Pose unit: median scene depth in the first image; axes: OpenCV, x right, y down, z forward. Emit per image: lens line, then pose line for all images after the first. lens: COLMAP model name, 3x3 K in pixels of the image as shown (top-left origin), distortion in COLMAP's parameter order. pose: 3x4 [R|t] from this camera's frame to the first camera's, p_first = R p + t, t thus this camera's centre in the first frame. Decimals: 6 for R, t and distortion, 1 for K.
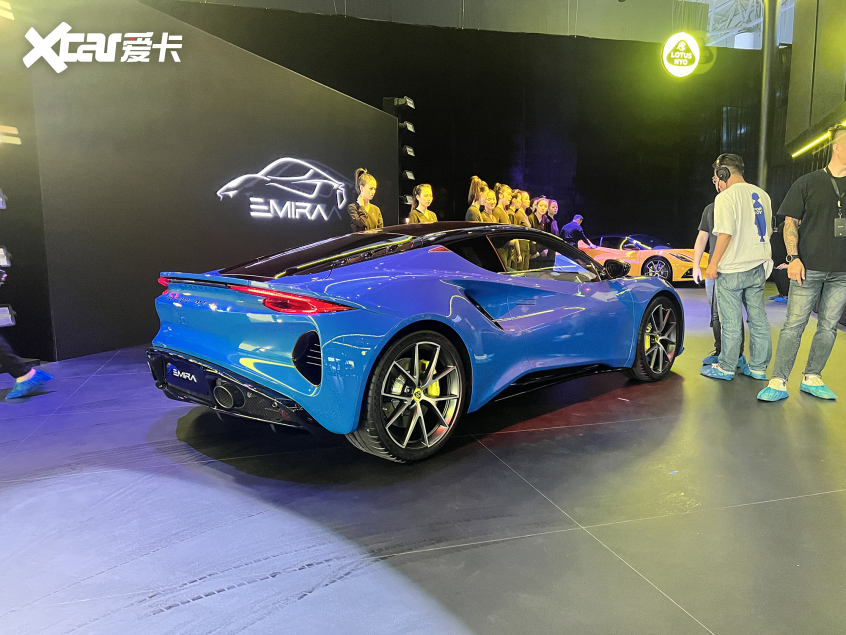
lens RADIAL K [[626.8, 0, 427.0], [0, 626.8, 323.1], [0, 0, 1]] dist [0.008117, 0.000885]
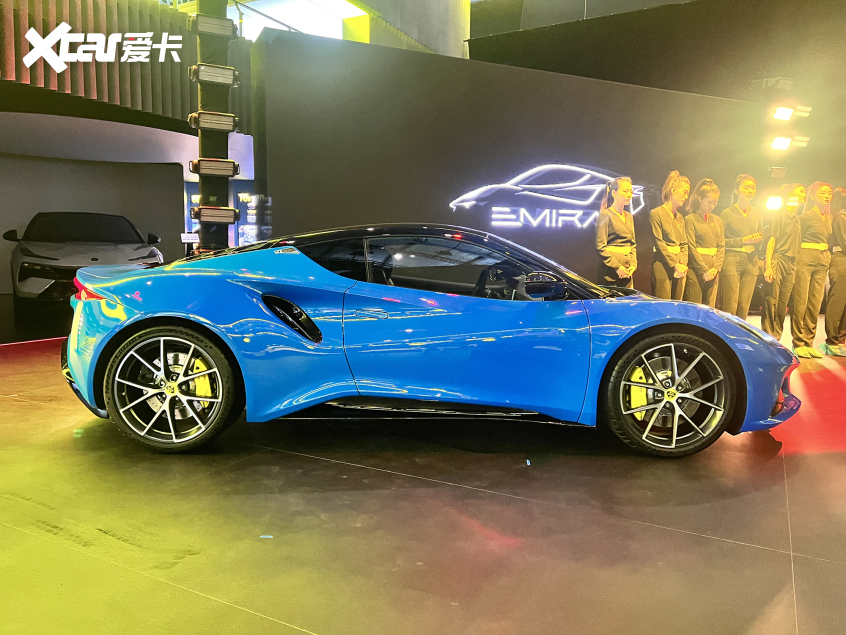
lens RADIAL K [[626.8, 0, 424.9], [0, 626.8, 313.3], [0, 0, 1]] dist [0.008117, 0.000885]
pose [[0.690277, 0.071823, -0.719971, 0.367734], [-0.100113, 0.994971, 0.003272, -0.019816], [0.716585, 0.069820, 0.693996, 0.212136]]
